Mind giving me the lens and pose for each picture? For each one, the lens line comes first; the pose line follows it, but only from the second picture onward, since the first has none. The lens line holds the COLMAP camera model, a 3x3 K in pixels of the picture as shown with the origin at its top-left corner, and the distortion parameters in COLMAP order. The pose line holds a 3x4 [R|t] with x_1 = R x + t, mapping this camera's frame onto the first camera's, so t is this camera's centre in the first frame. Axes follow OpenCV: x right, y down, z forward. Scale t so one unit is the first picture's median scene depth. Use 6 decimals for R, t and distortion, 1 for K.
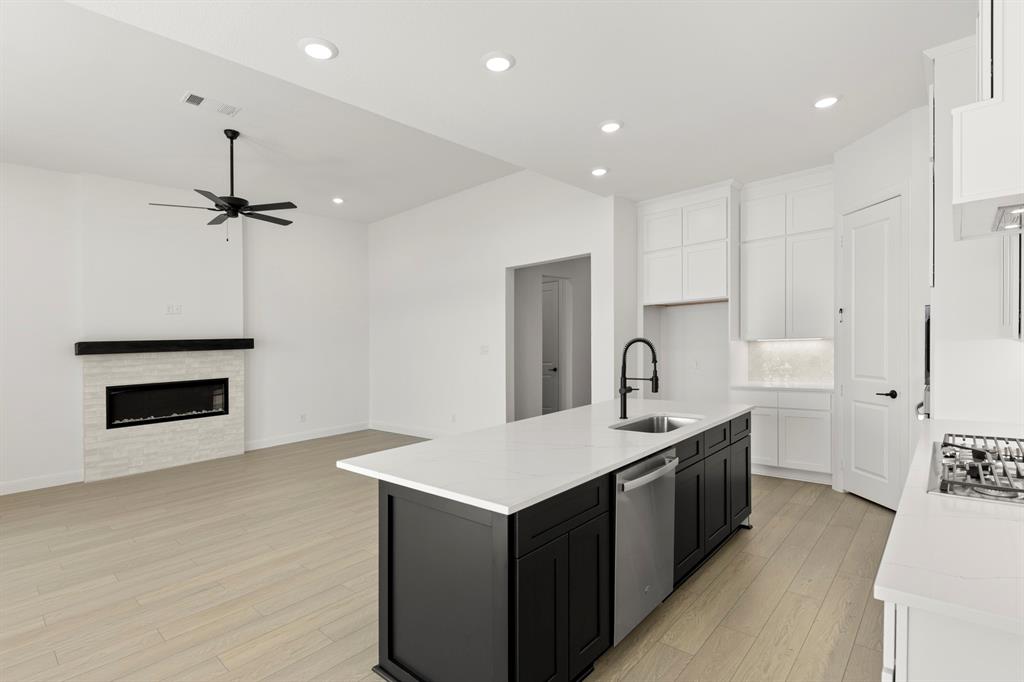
lens RADIAL K [[484.2, 0, 518.2], [0, 484.2, 354.2], [0, 0, 1]] dist [-0.001100, -0.000789]
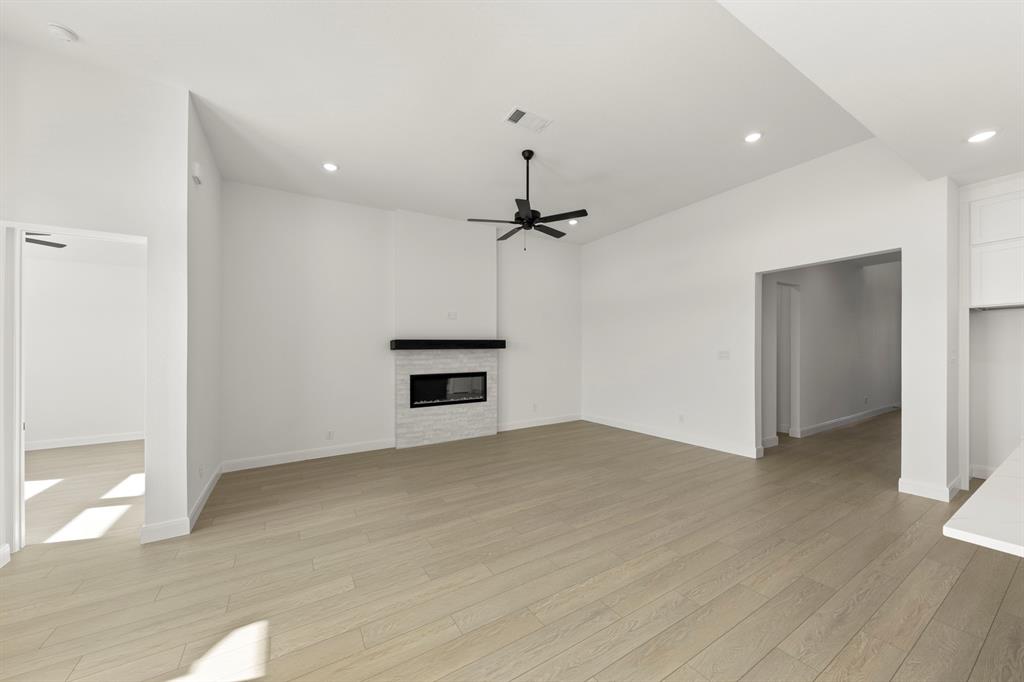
lens RADIAL K [[361.6, 0, 507.5], [0, 361.6, 362.4], [0, 0, 1]] dist [-0.003319, -0.000304]
pose [[0.954522, 0.035413, -0.296029, -0.327733], [-0.031597, 0.999345, 0.017664, 0.008851], [0.296461, -0.007507, 0.955016, 0.165319]]
